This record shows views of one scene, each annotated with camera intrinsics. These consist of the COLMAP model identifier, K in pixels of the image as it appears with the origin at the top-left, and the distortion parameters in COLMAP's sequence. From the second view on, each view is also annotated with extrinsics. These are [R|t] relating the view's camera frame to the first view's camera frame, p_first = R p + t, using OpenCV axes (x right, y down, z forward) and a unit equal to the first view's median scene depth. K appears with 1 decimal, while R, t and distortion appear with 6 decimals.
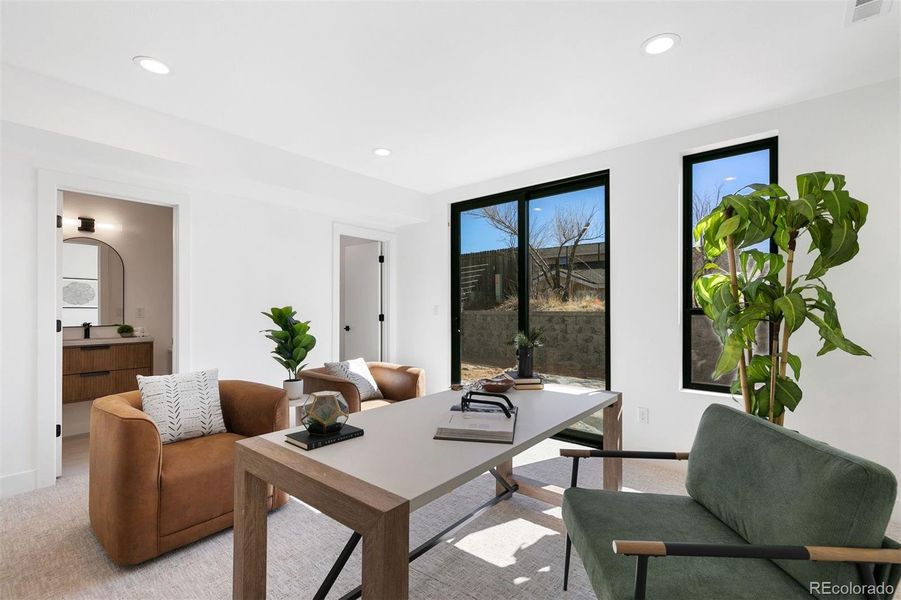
lens RADIAL K [[410.5, 0, 451.1], [0, 410.5, 296.0], [0, 0, 1]] dist [0.002943, 0.000219]
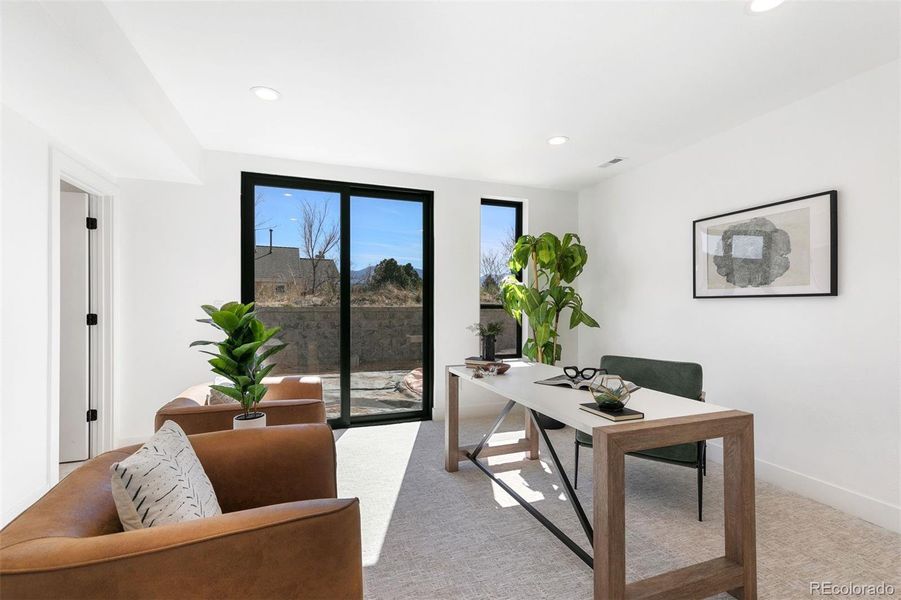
lens RADIAL K [[410.5, 0, 451.1], [0, 410.5, 296.0], [0, 0, 1]] dist [0.002943, 0.000219]
pose [[0.480204, 0.016407, 0.877004, -0.501229], [-0.026169, 0.999648, -0.004373, 0.007081], [-0.876767, -0.020851, 0.480464, 0.267958]]
